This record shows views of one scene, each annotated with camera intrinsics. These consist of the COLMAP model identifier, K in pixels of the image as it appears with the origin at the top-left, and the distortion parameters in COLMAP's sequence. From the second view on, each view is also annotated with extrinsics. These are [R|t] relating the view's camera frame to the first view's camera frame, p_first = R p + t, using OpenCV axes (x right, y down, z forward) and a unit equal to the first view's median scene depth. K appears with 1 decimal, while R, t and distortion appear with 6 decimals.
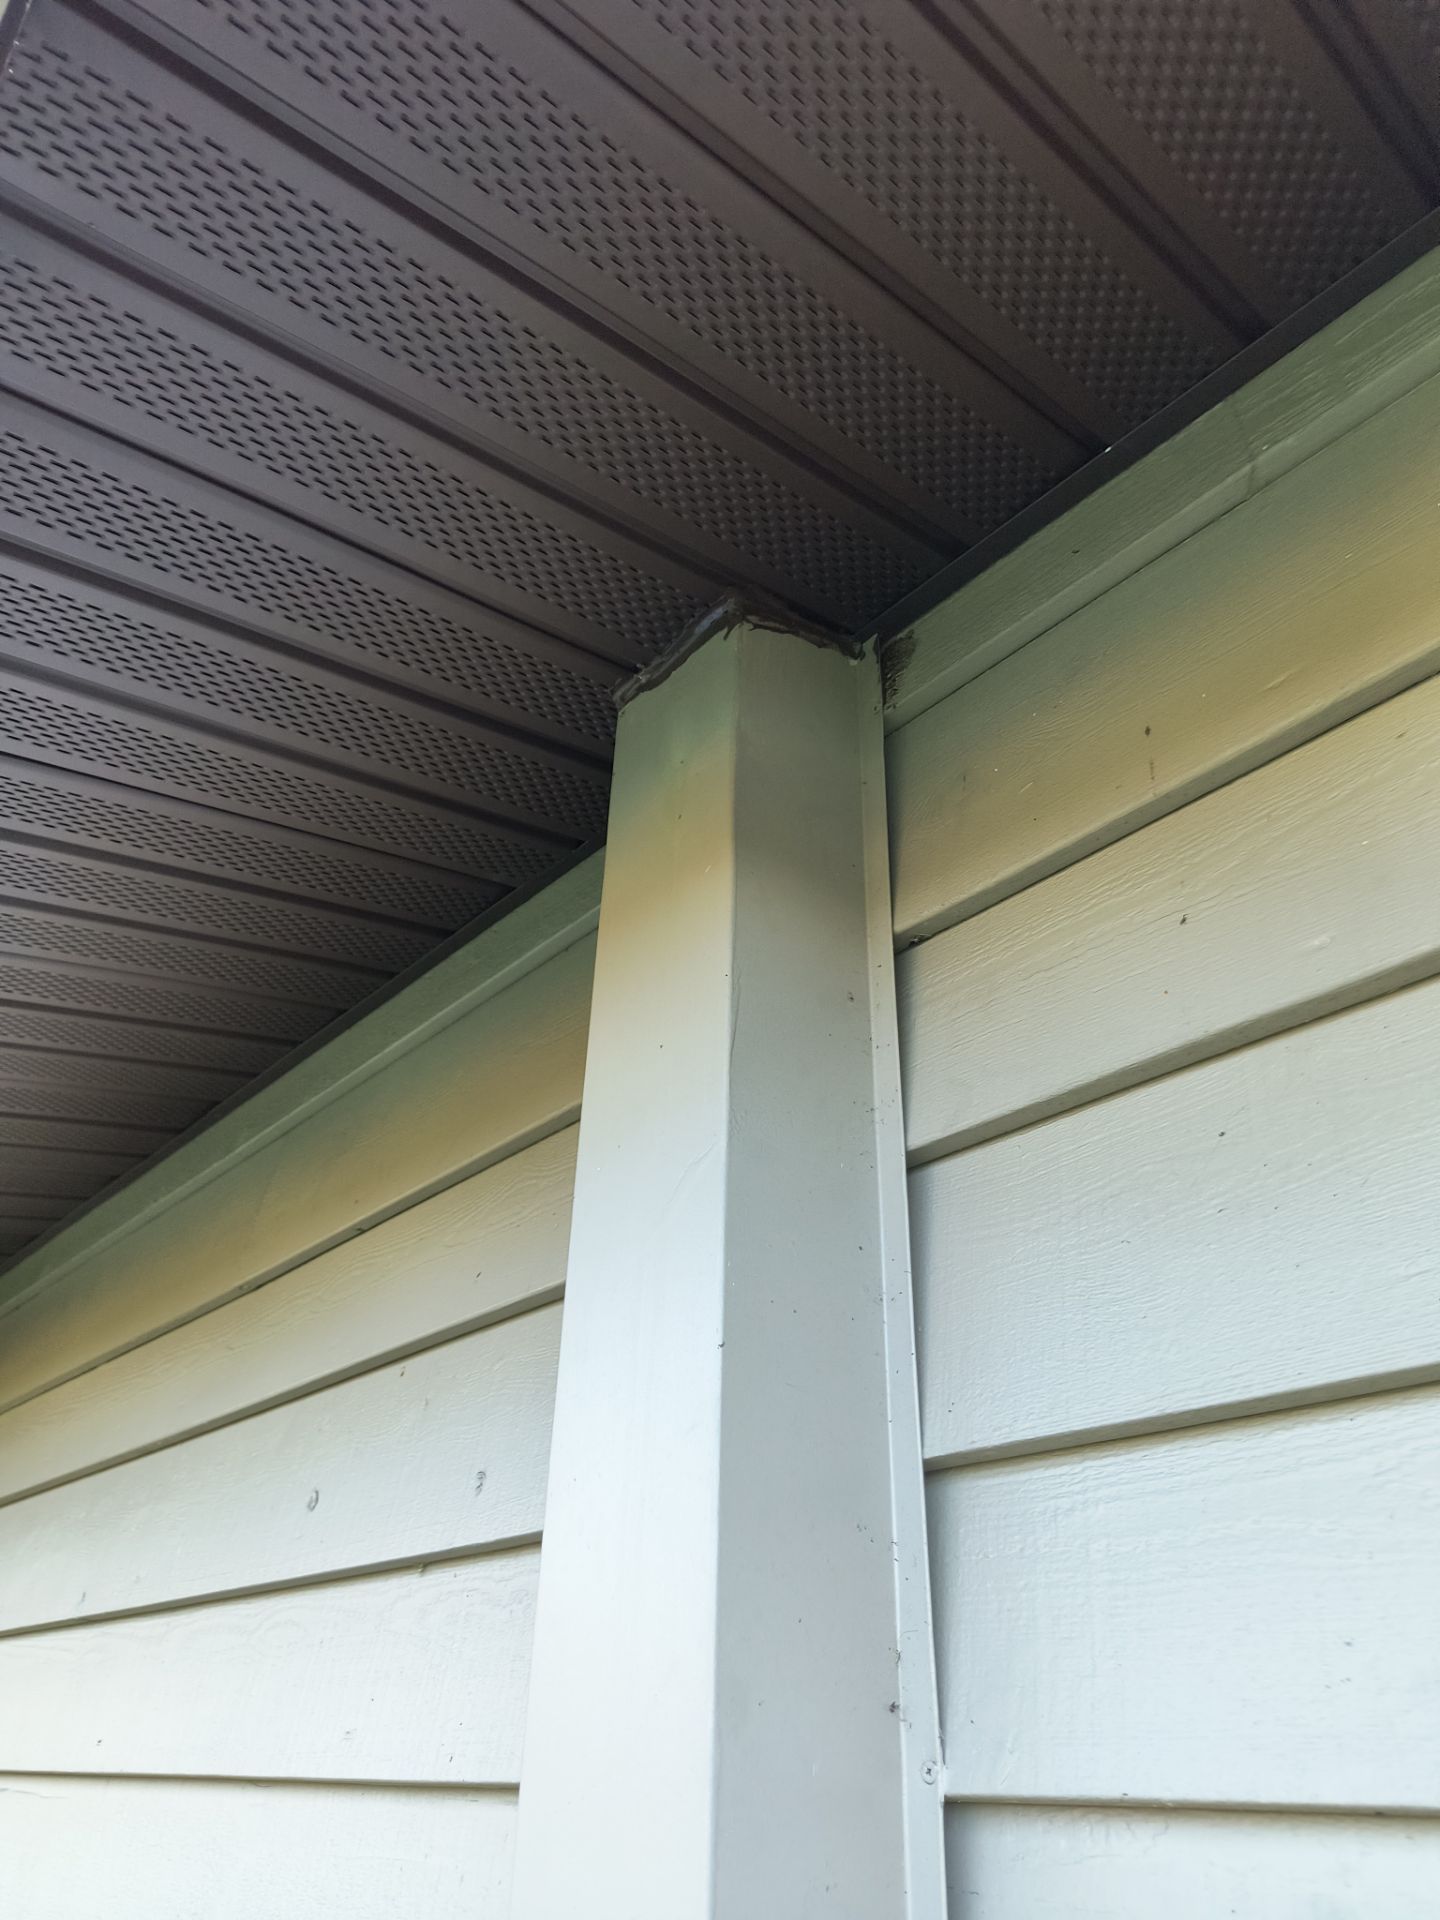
lens RADIAL K [[1300.1, 0, 720.0], [0, 1300.1, 960.0], [0, 0, 1]] dist [0.081733, -0.125323]
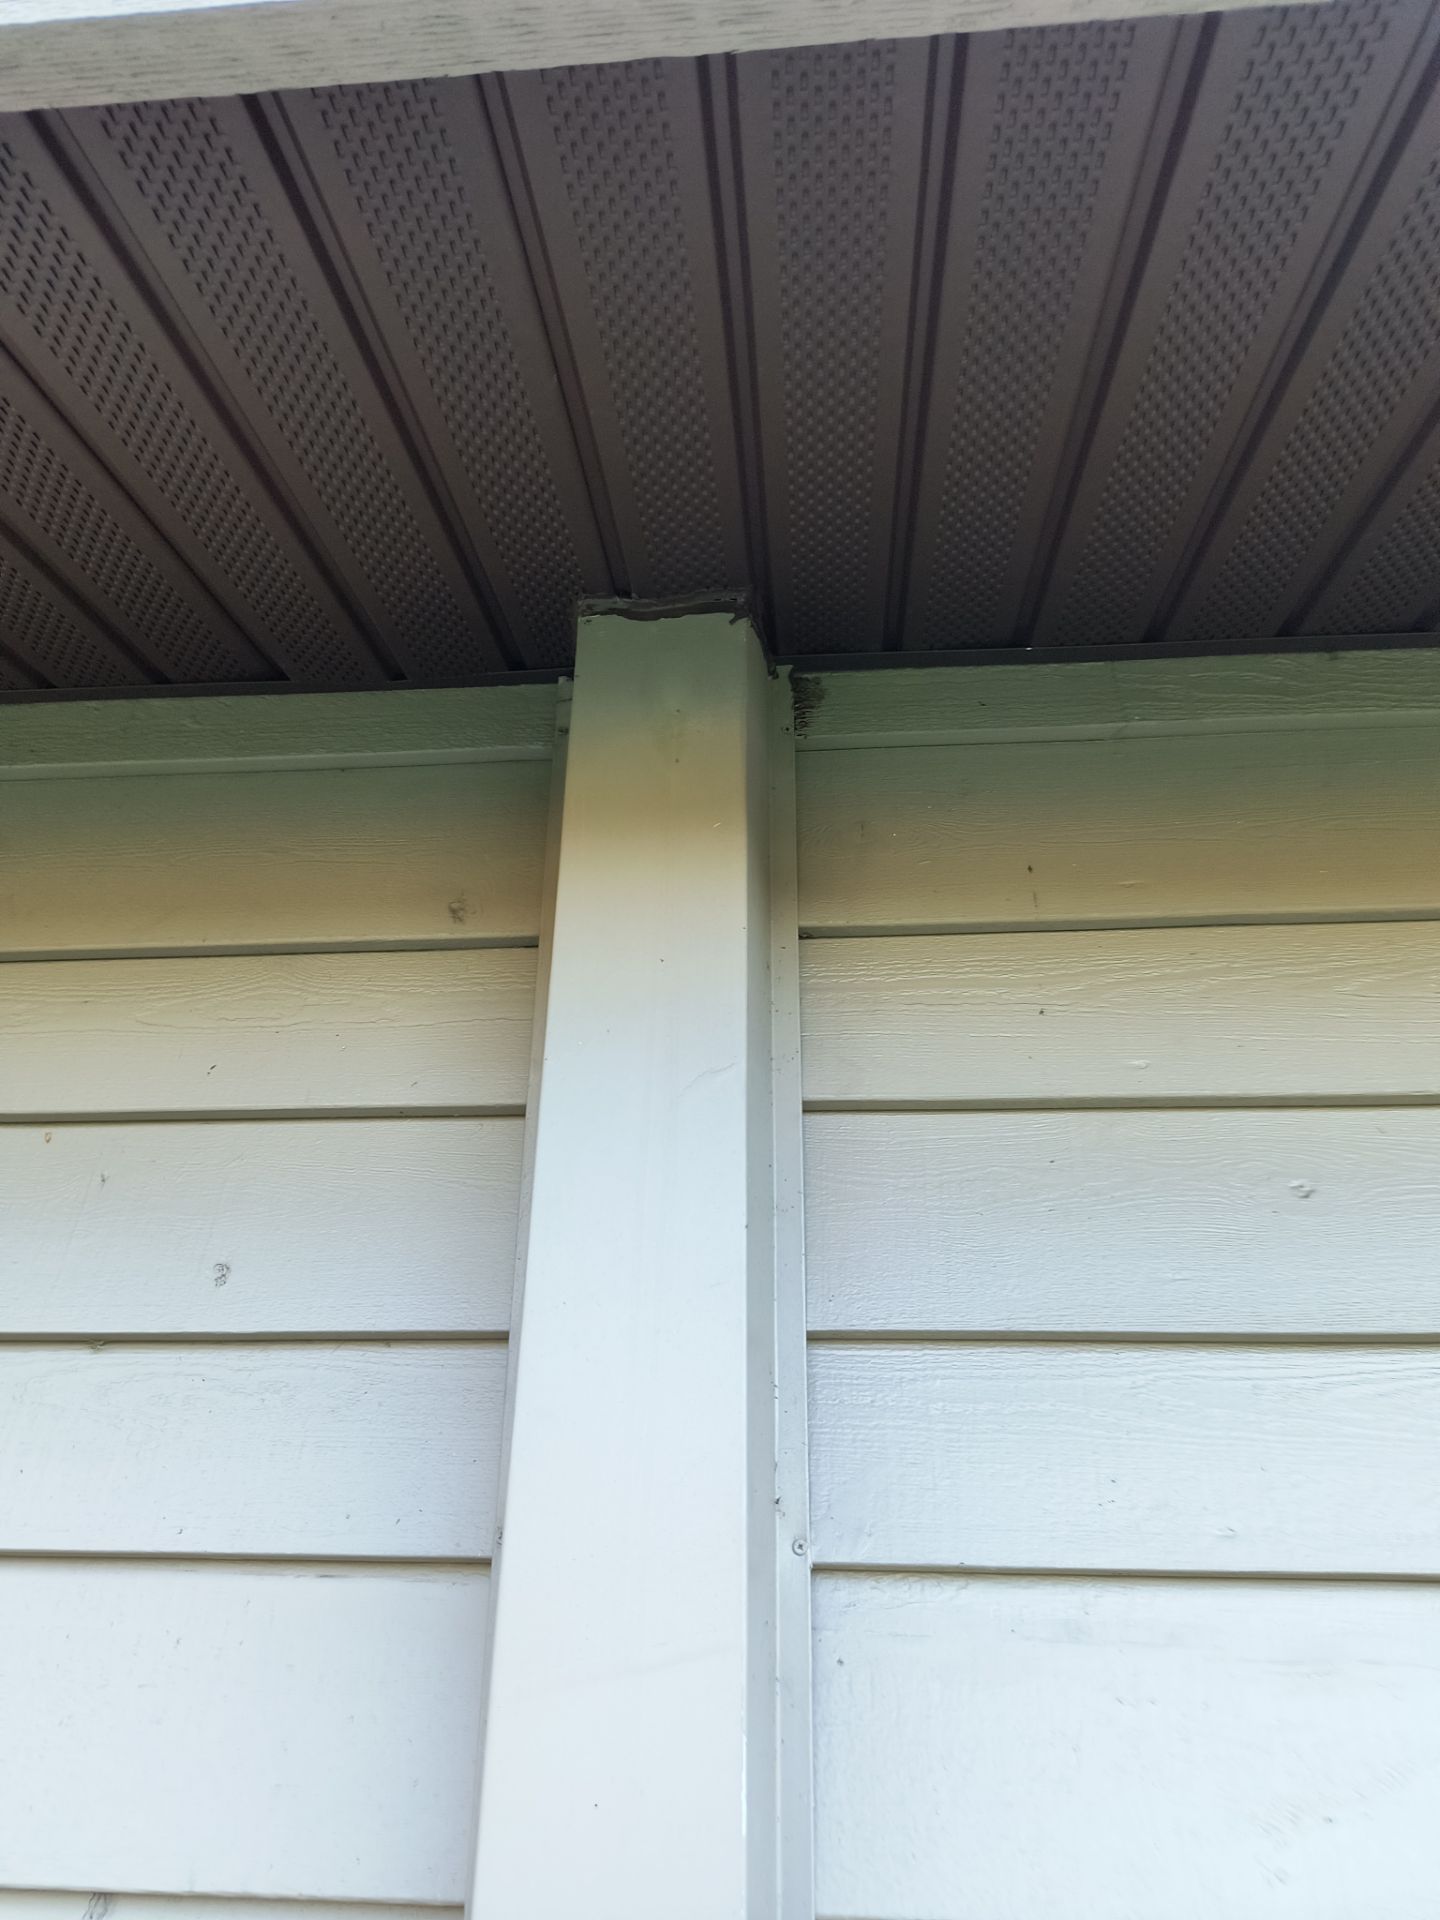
lens RADIAL K [[1281.8, 0, 706.4], [0, 1281.8, 958.7], [0, 0, 1]] dist [0.055294, -0.068657]
pose [[0.731739, 0.308091, 0.607978, -0.730662], [-0.365301, 0.930347, -0.031789, 0.087293], [-0.575424, -0.198834, 0.793317, 0.066842]]
